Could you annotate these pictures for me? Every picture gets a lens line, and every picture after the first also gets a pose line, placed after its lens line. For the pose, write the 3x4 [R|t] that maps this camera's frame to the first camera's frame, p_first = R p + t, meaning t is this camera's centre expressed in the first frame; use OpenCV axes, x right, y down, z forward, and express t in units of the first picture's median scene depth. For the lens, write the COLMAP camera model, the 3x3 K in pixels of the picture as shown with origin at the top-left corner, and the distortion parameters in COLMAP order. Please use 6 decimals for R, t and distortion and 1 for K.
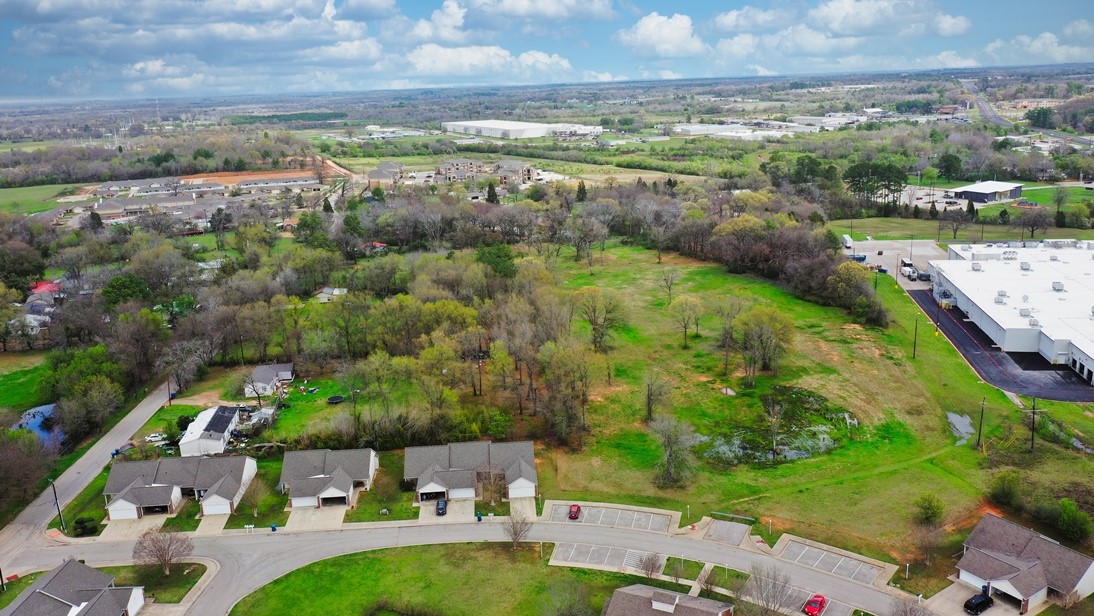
lens RADIAL K [[874.8, 0, 544.2], [0, 874.8, 310.6], [0, 0, 1]] dist [0.004344, 0.000696]
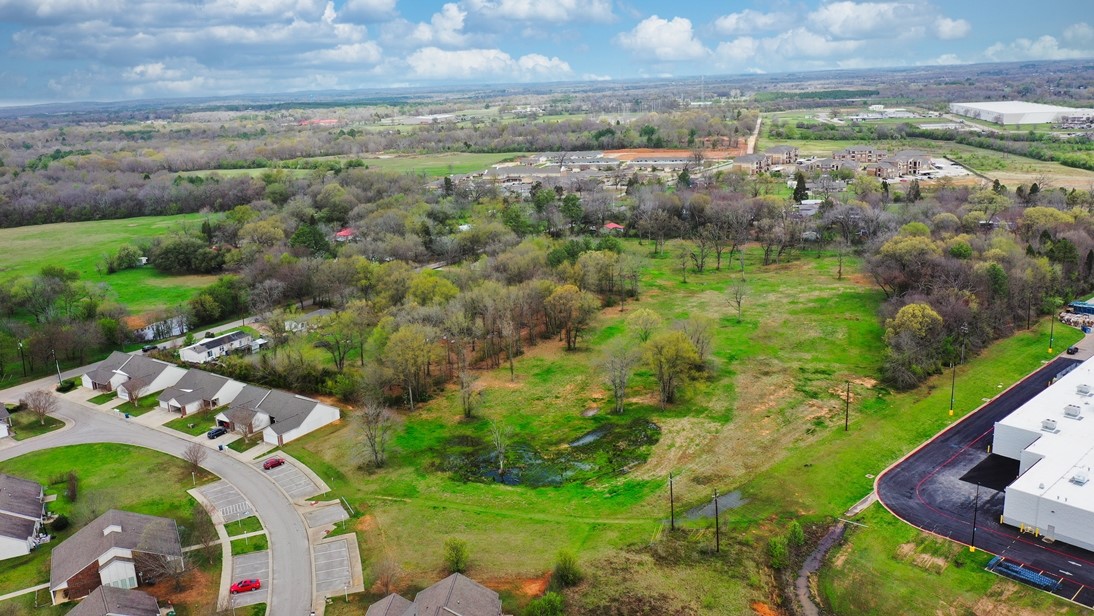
lens RADIAL K [[874.8, 0, 545.3], [0, 874.8, 308.5], [0, 0, 1]] dist [0.004344, 0.000696]
pose [[0.784760, 0.157016, -0.599581, 0.235340], [-0.141391, 0.987224, 0.073471, -0.026237], [0.603457, 0.027118, 0.796934, 0.070446]]
